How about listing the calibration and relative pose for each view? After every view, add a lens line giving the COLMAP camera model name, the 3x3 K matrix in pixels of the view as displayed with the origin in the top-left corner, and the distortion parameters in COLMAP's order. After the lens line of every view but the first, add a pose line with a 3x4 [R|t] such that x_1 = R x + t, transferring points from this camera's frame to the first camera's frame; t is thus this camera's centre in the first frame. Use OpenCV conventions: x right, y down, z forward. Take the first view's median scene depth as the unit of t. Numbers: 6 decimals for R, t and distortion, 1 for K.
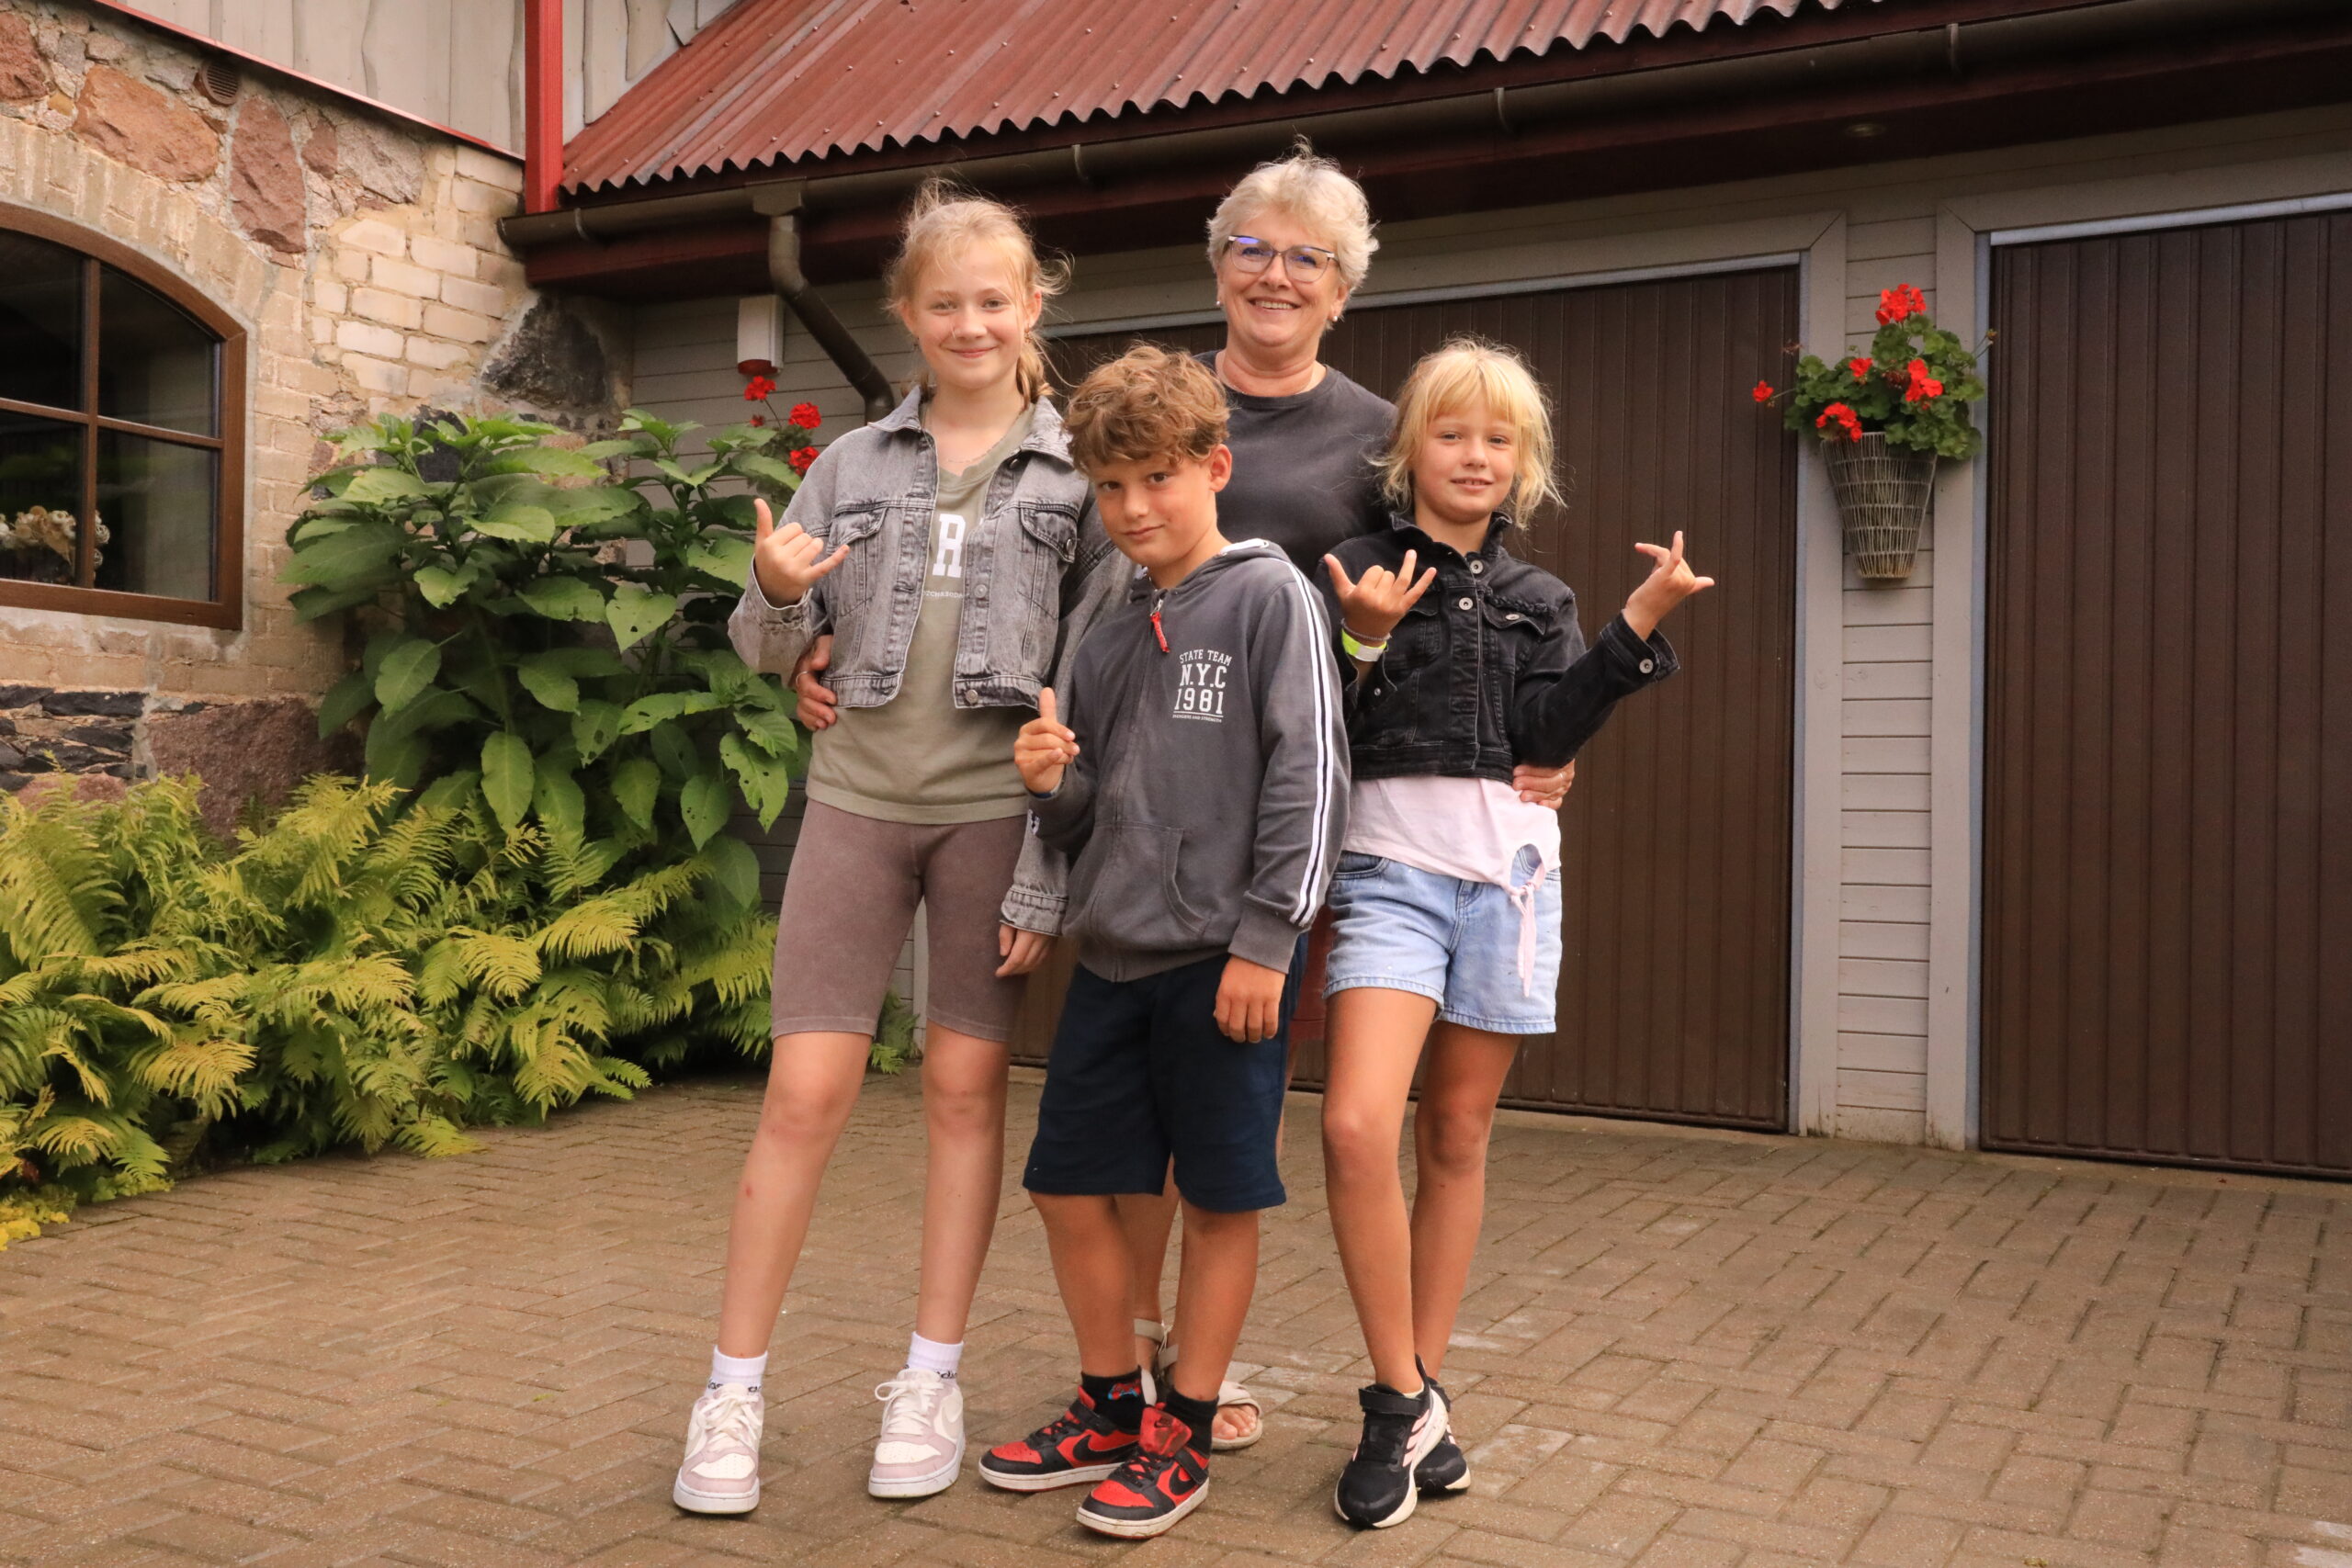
lens RADIAL K [[2245.9, 0, 1168.3], [0, 2245.9, 784.0], [0, 0, 1]] dist [-0.020226, 0.105278]
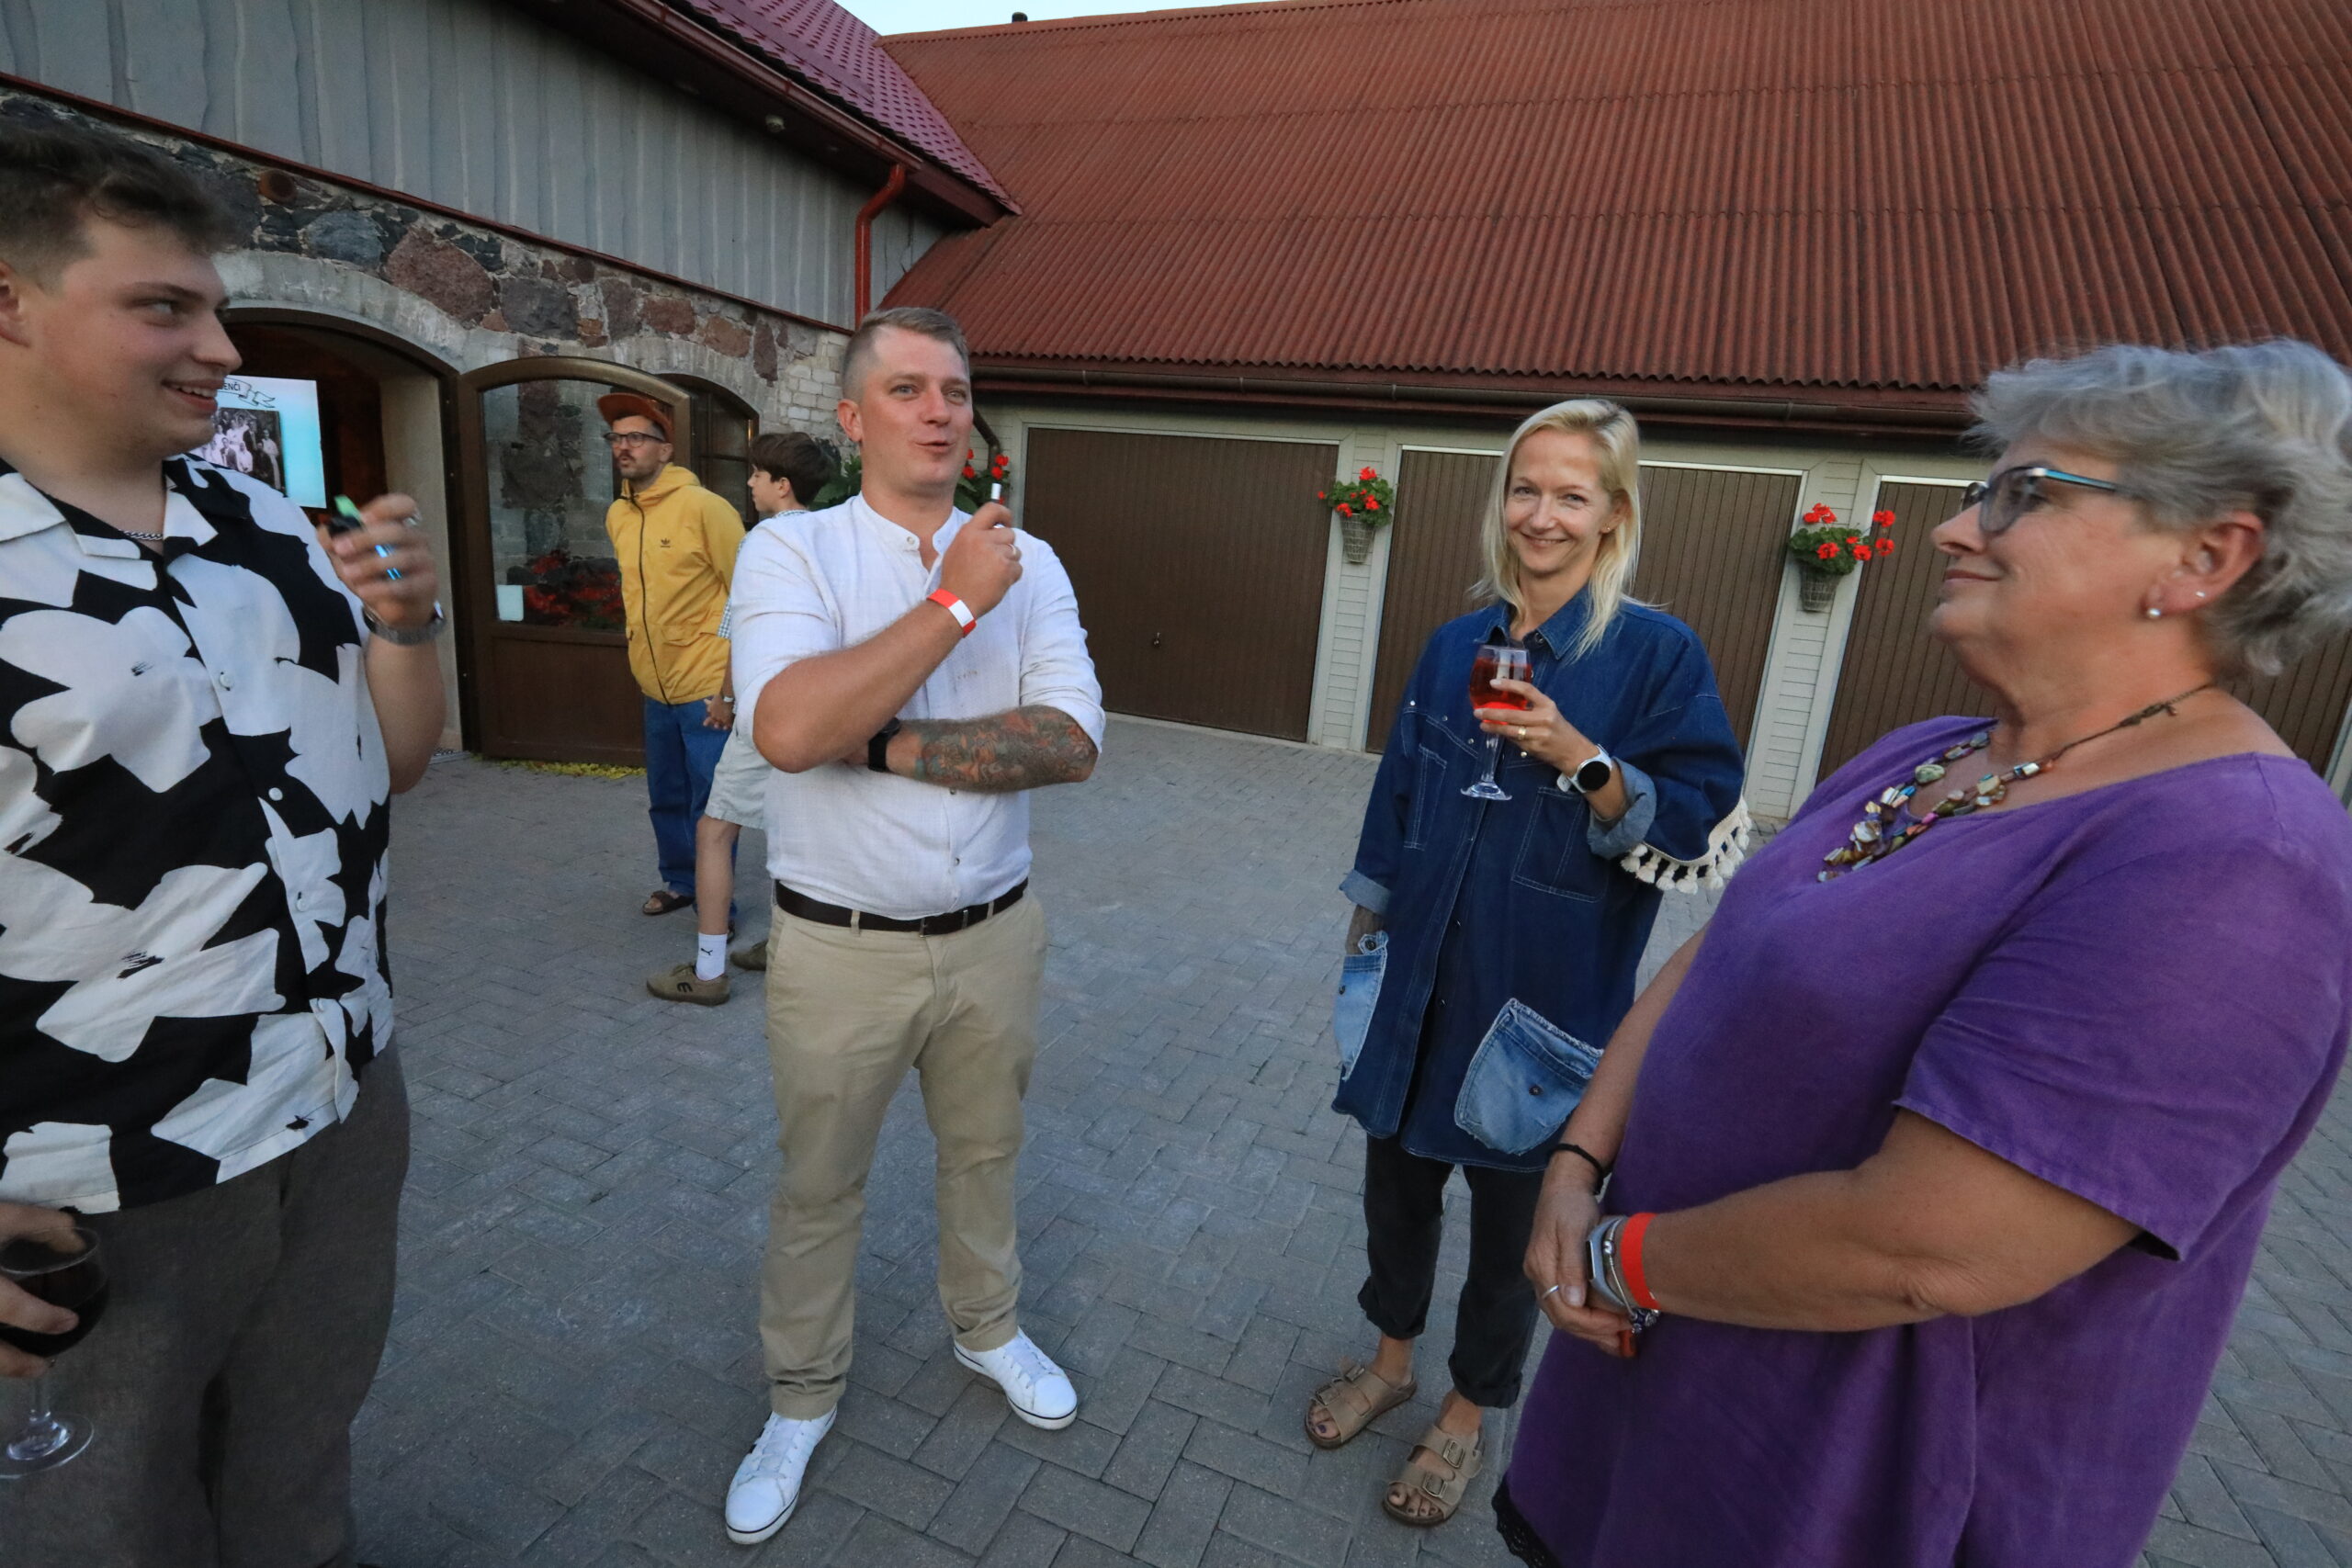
lens RADIAL K [[1068.3, 0, 1167.4], [0, 1068.3, 779.5], [0, 0, 1]] dist [-0.039186, 0.010986]
pose [[0.990163, 0.034225, 0.135665, -0.108566], [-0.066133, 0.968952, 0.238239, -0.133575], [-0.123299, -0.244867, 0.961685, -0.394479]]
